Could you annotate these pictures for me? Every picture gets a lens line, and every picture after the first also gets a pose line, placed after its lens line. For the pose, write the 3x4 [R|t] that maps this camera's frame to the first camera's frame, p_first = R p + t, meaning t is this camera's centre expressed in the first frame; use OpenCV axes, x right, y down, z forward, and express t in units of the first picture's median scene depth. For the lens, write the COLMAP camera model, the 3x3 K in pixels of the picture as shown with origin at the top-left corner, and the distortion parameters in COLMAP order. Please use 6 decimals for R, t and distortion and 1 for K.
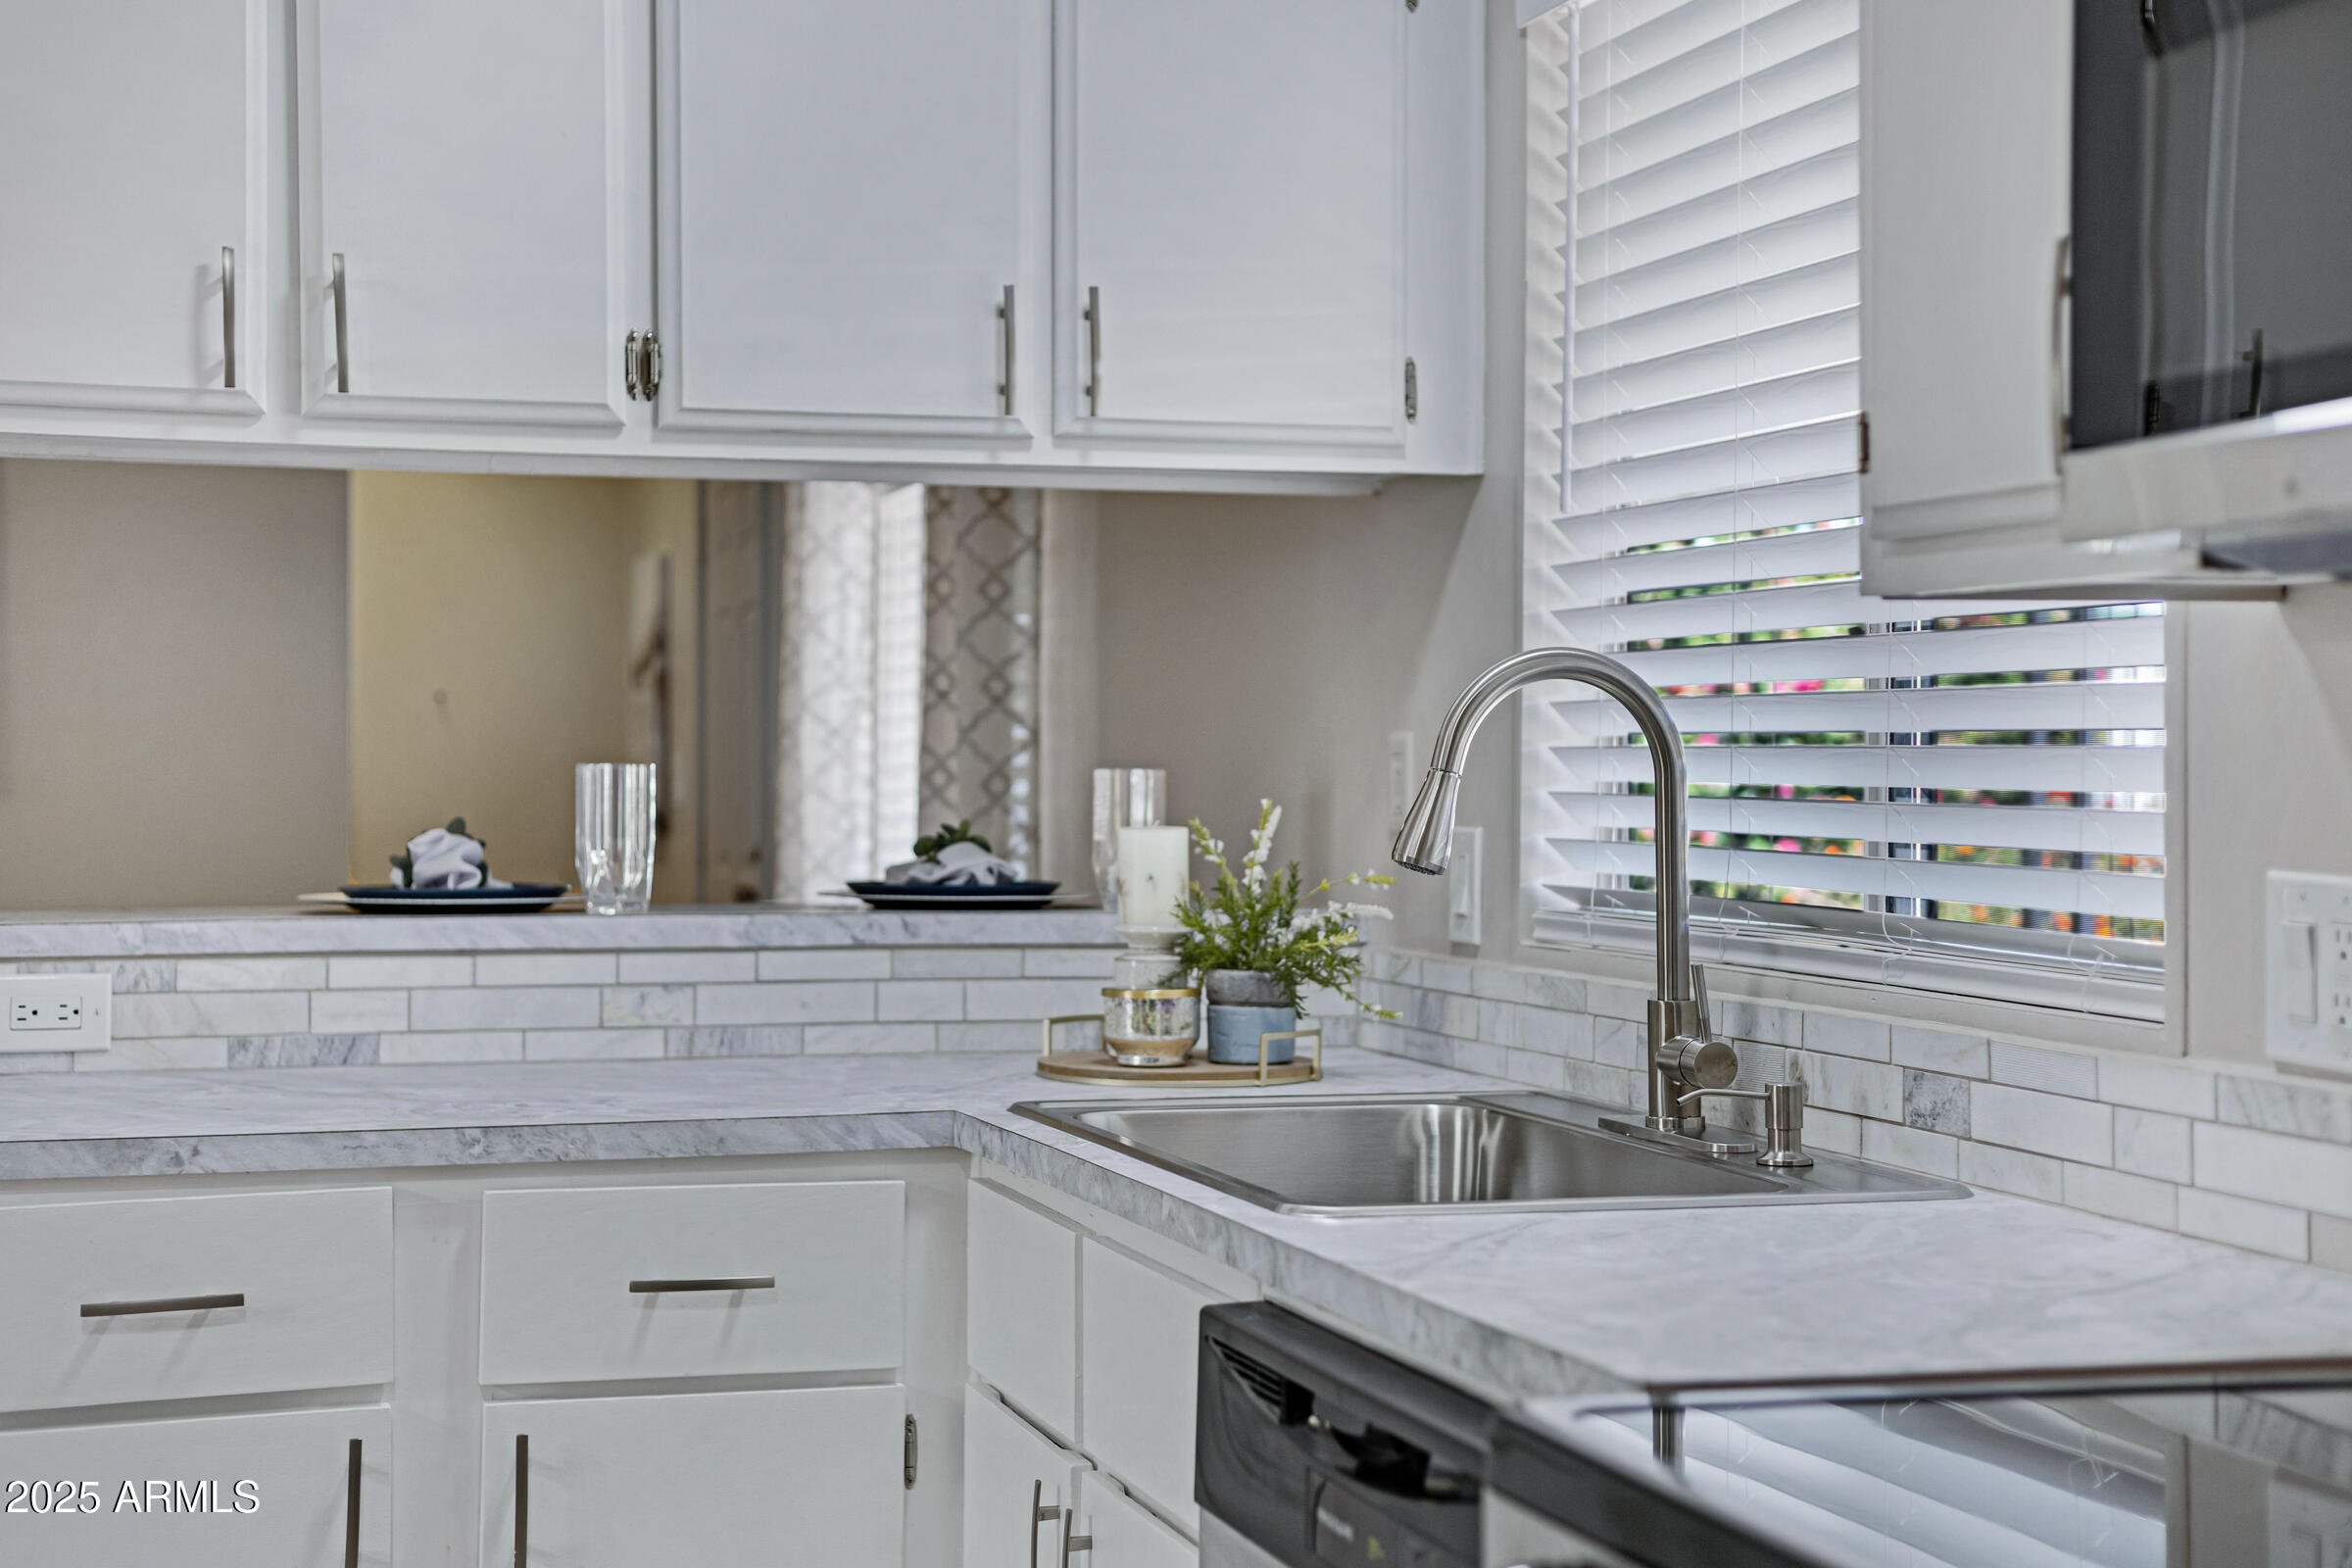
lens RADIAL K [[3455.5, 0, 1176.0], [0, 3455.5, 784.0], [0, 0, 1]] dist [0.038167, 0.062806]
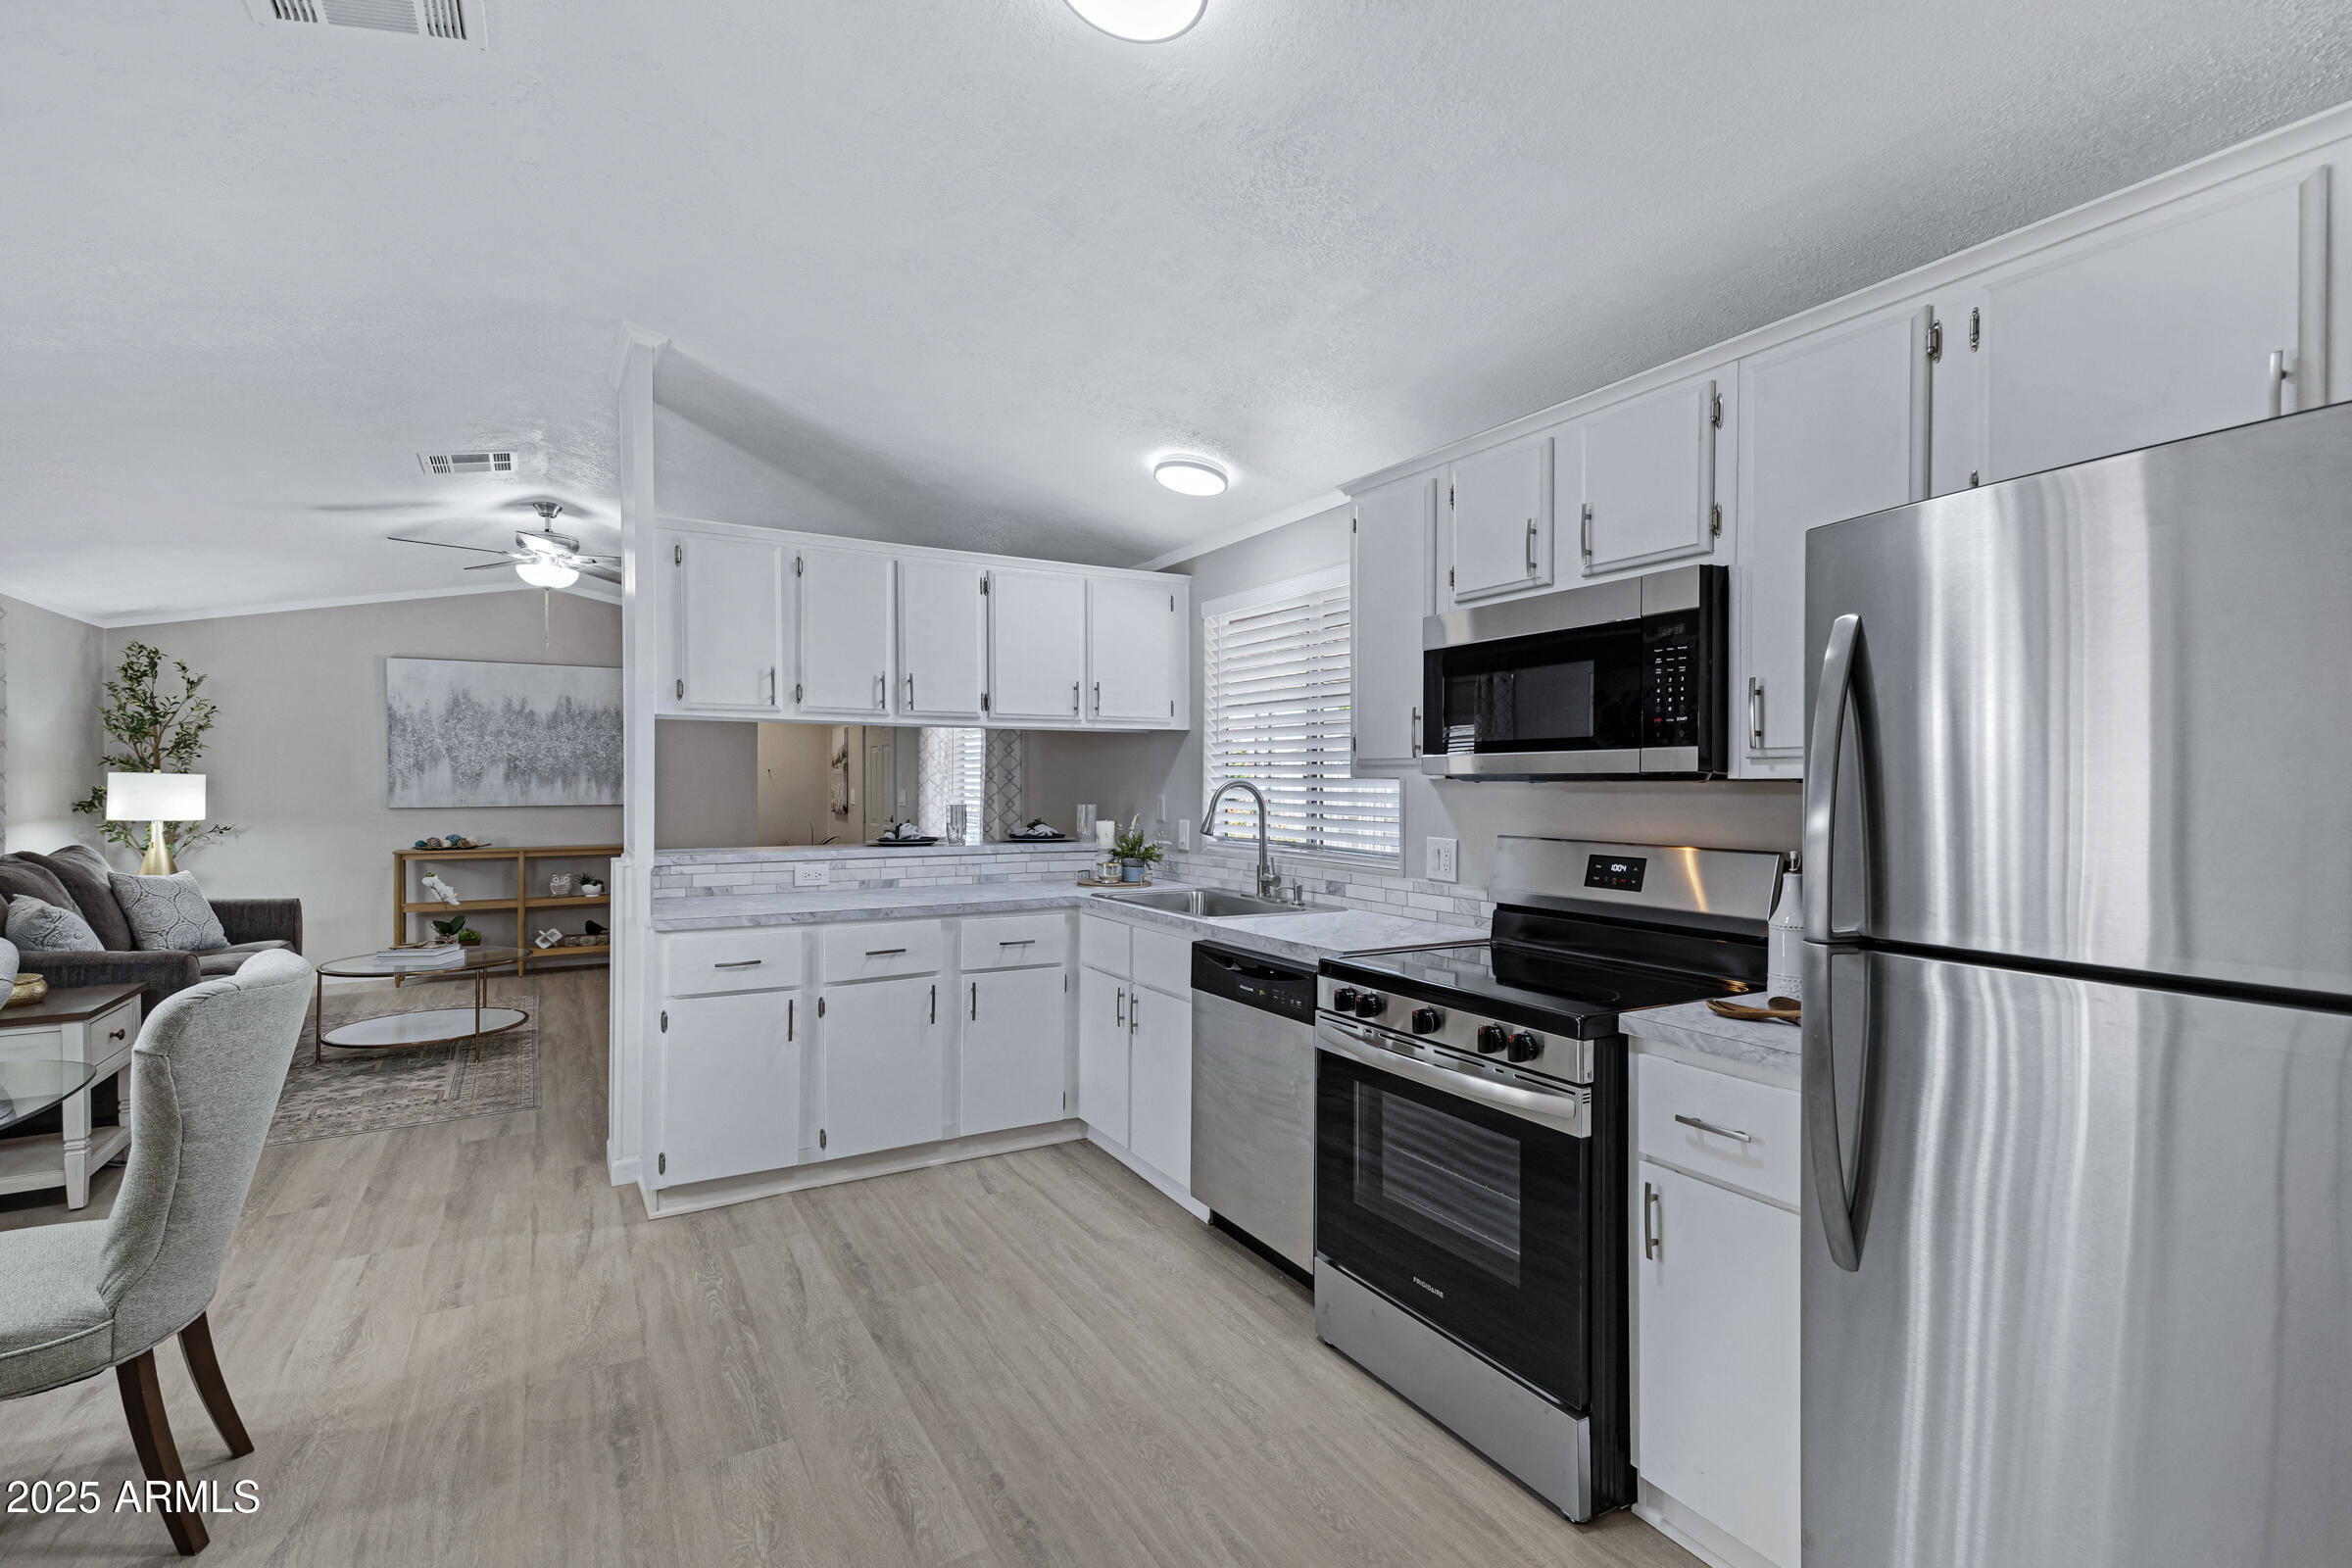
lens RADIAL K [[1081.1, 0, 1176.0], [0, 1081.1, 784.0], [0, 0, 1]] dist [-0.001599, 0.000308]
pose [[0.971996, -0.001397, 0.234994, -0.239539], [0.001873, 0.999997, -0.001802, -0.029460], [-0.234990, 0.002192, 0.971995, -0.210275]]
